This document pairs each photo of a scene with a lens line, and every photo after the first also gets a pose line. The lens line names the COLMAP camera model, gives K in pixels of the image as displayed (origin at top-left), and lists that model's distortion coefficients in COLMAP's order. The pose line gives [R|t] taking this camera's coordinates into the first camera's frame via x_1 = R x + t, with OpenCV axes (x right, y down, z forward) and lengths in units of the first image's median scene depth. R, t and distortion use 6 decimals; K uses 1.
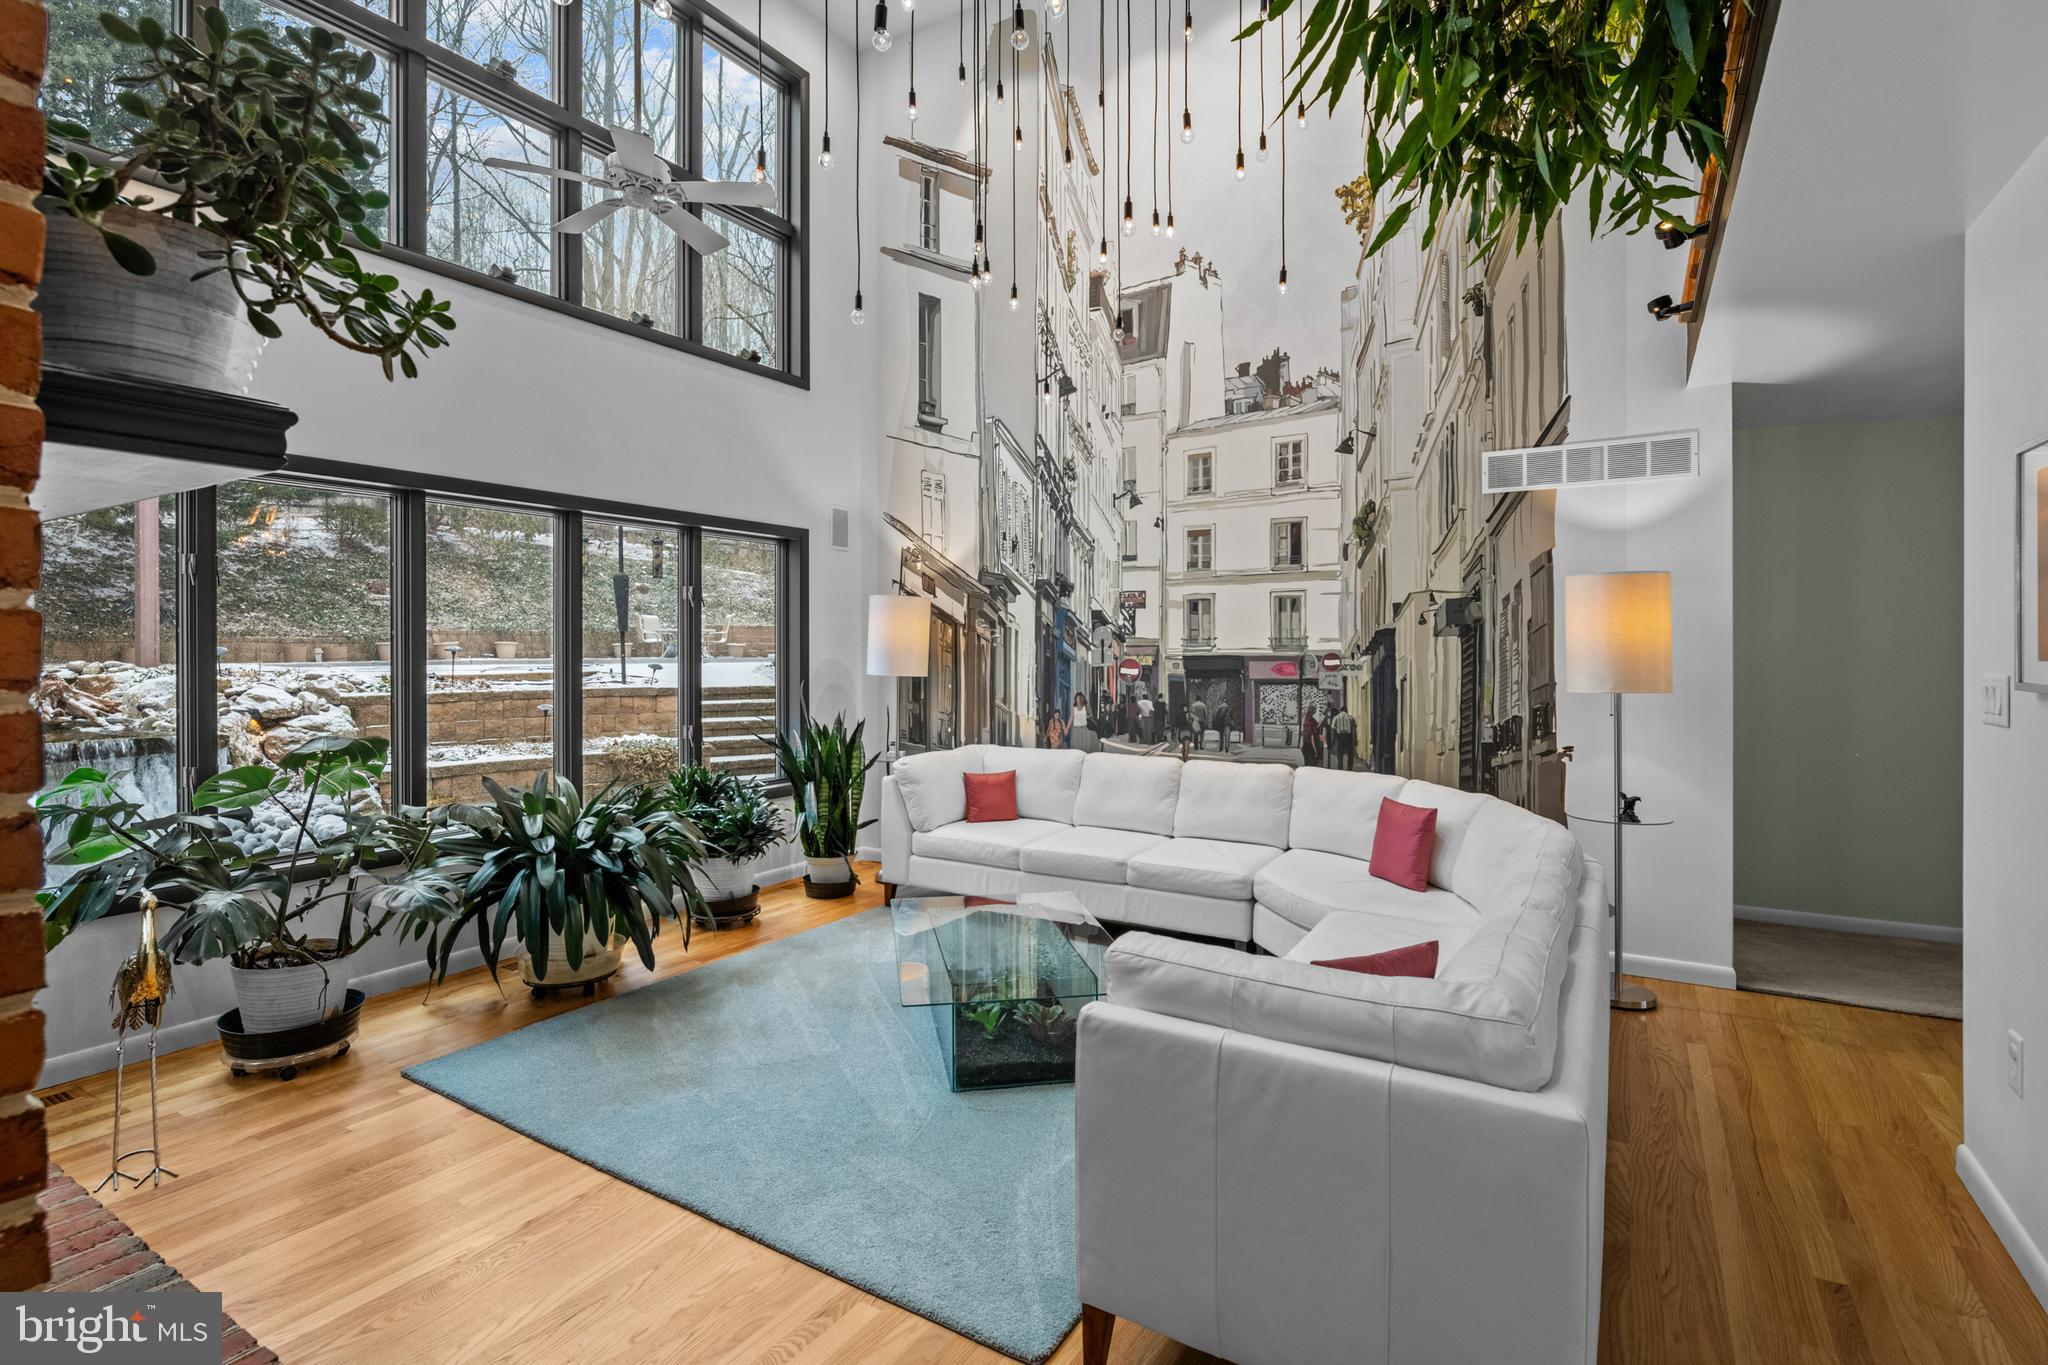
lens RADIAL K [[997.1, 0, 1013.8], [0, 997.1, 637.9], [0, 0, 1]] dist [0.000855, 0.000124]
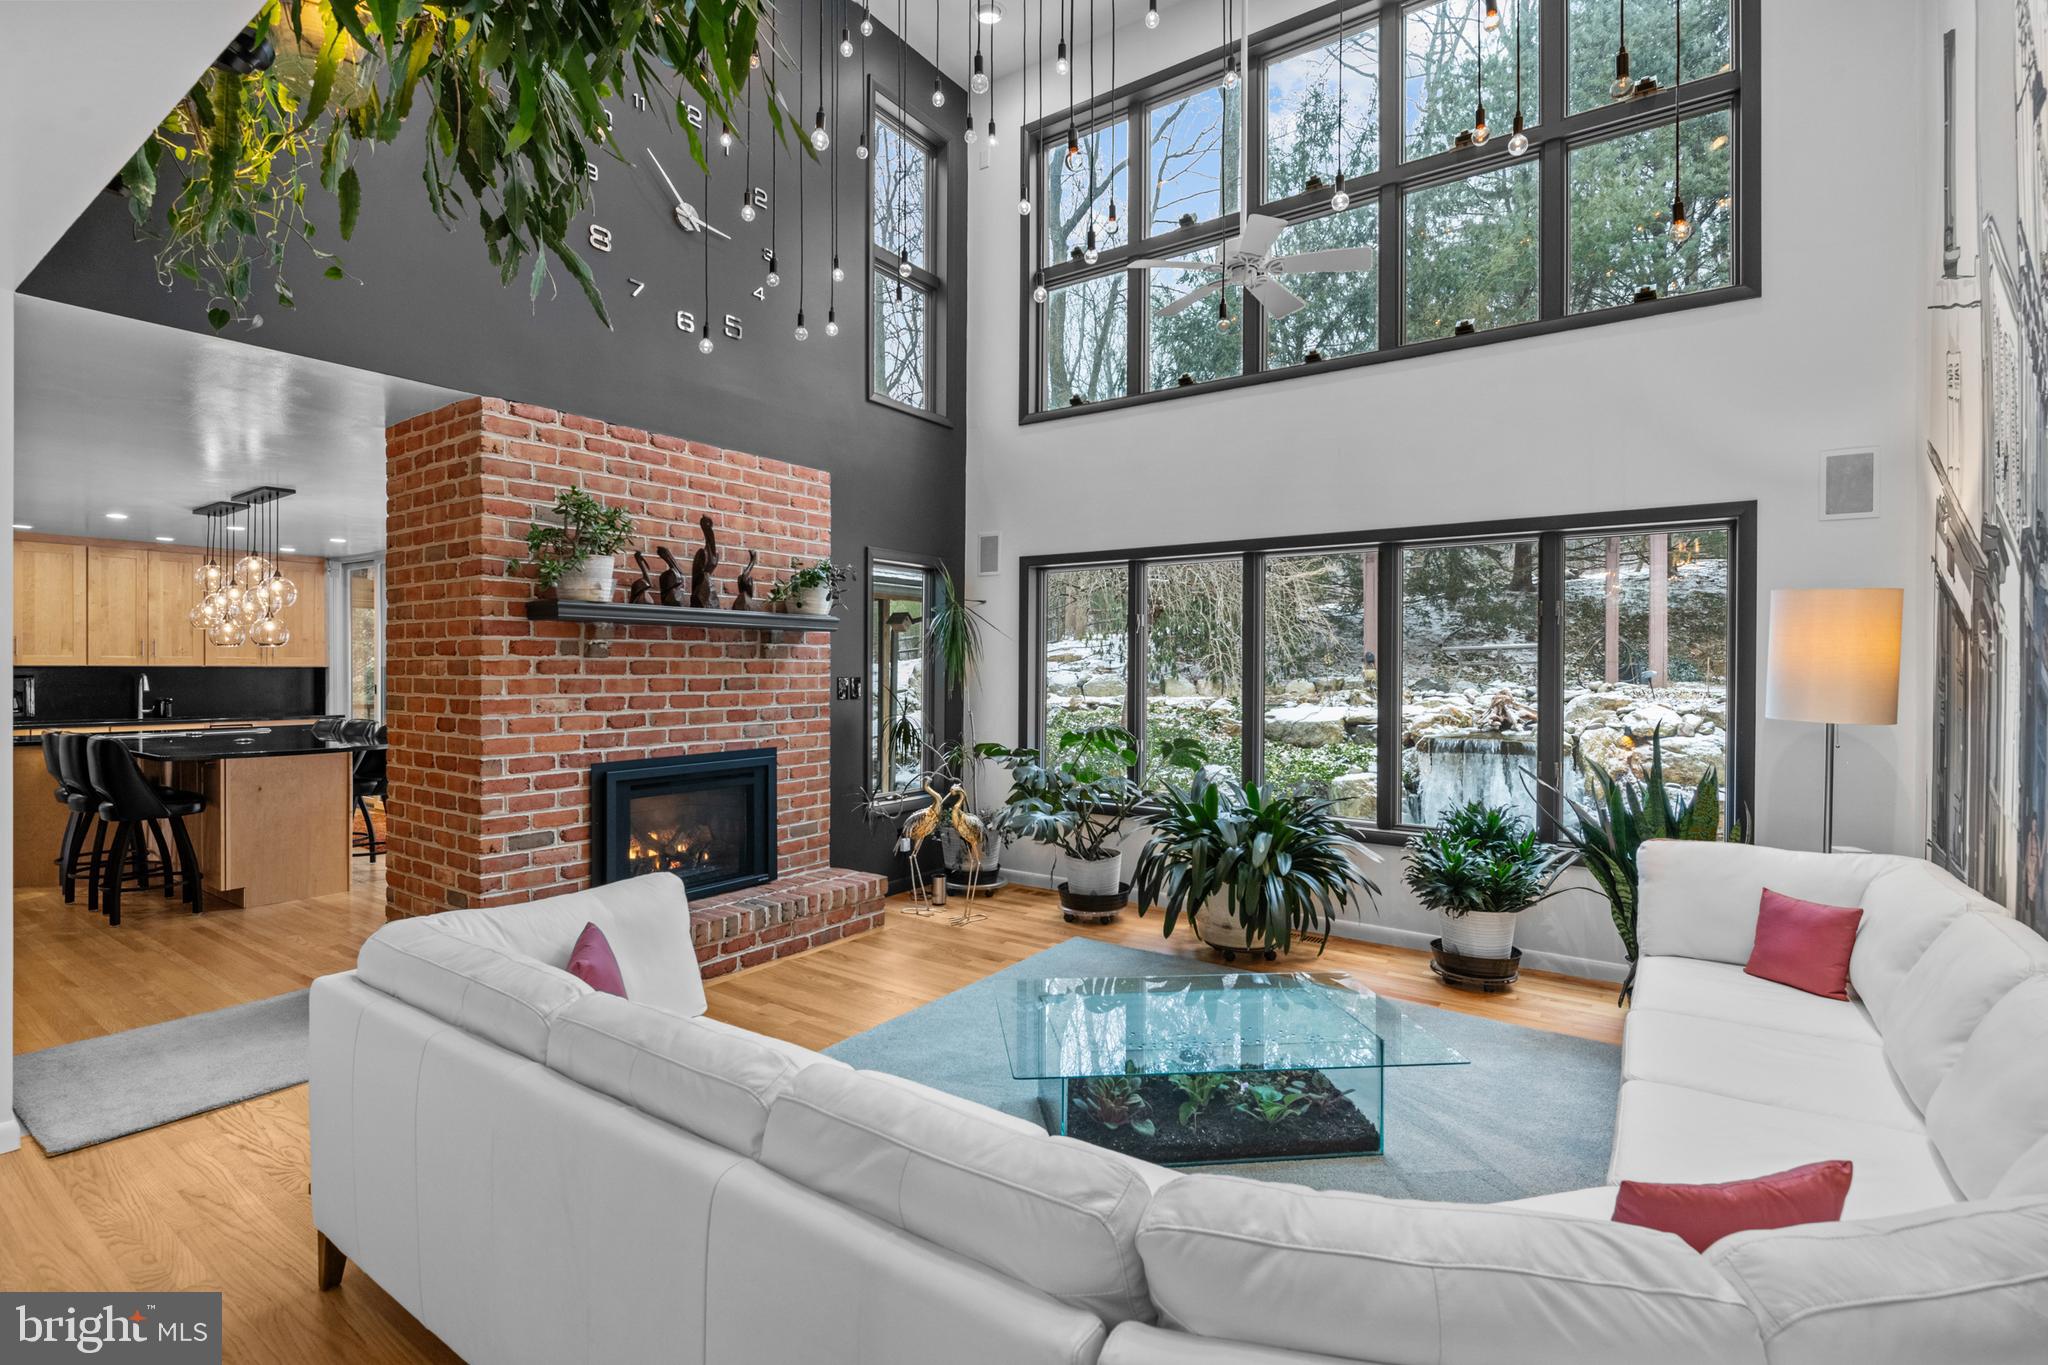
lens RADIAL K [[930.7, 0, 1024.2], [0, 930.7, 672.0], [0, 0, 1]] dist [-0.018542, -0.000646]
pose [[-0.040344, 0.006318, -0.999166, 0.442949], [-0.002679, 0.999976, 0.006432, 0.006498], [0.999182, 0.002937, -0.040326, 0.522170]]
